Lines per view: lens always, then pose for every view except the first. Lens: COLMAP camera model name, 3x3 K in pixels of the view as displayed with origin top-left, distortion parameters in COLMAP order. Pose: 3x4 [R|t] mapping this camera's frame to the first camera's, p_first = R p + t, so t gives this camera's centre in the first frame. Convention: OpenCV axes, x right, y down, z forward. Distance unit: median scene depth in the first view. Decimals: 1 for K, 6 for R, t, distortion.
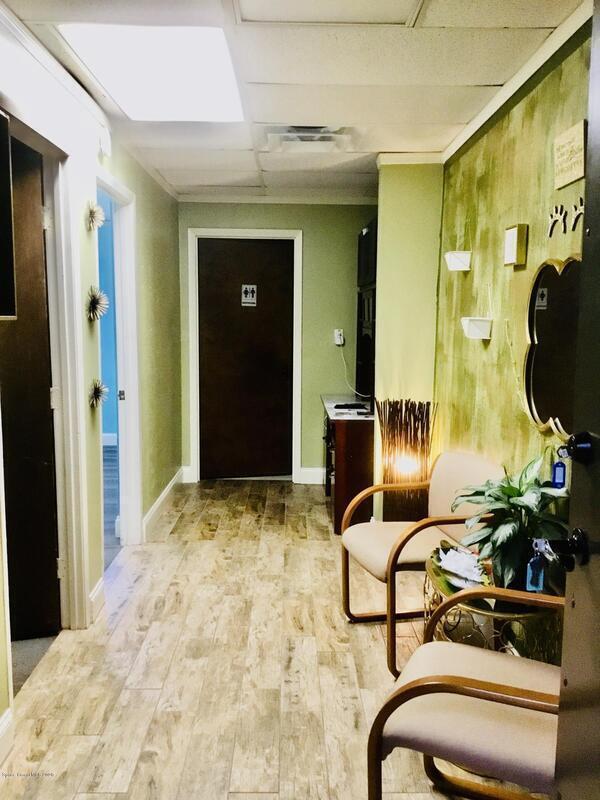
lens RADIAL K [[715.9, 0, 300.2], [0, 715.9, 400.2], [0, 0, 1]] dist [0.058484, -0.080107]
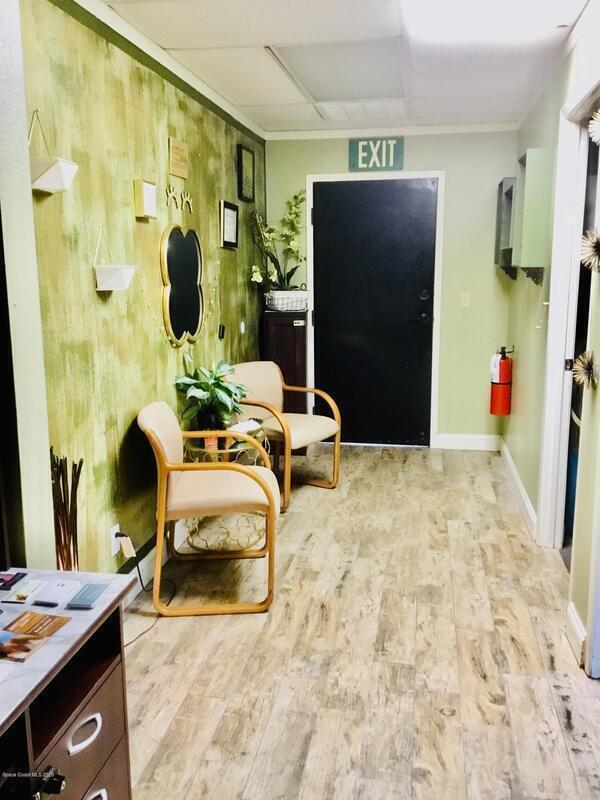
lens RADIAL K [[715.9, 0, 299.6], [0, 715.9, 398.2], [0, 0, 1]] dist [0.058484, -0.080107]
pose [[-0.981864, -0.036429, 0.186056, -0.135757], [0.021483, 0.953667, 0.300095, -0.223241], [-0.188368, 0.298649, -0.935589, 1.855080]]
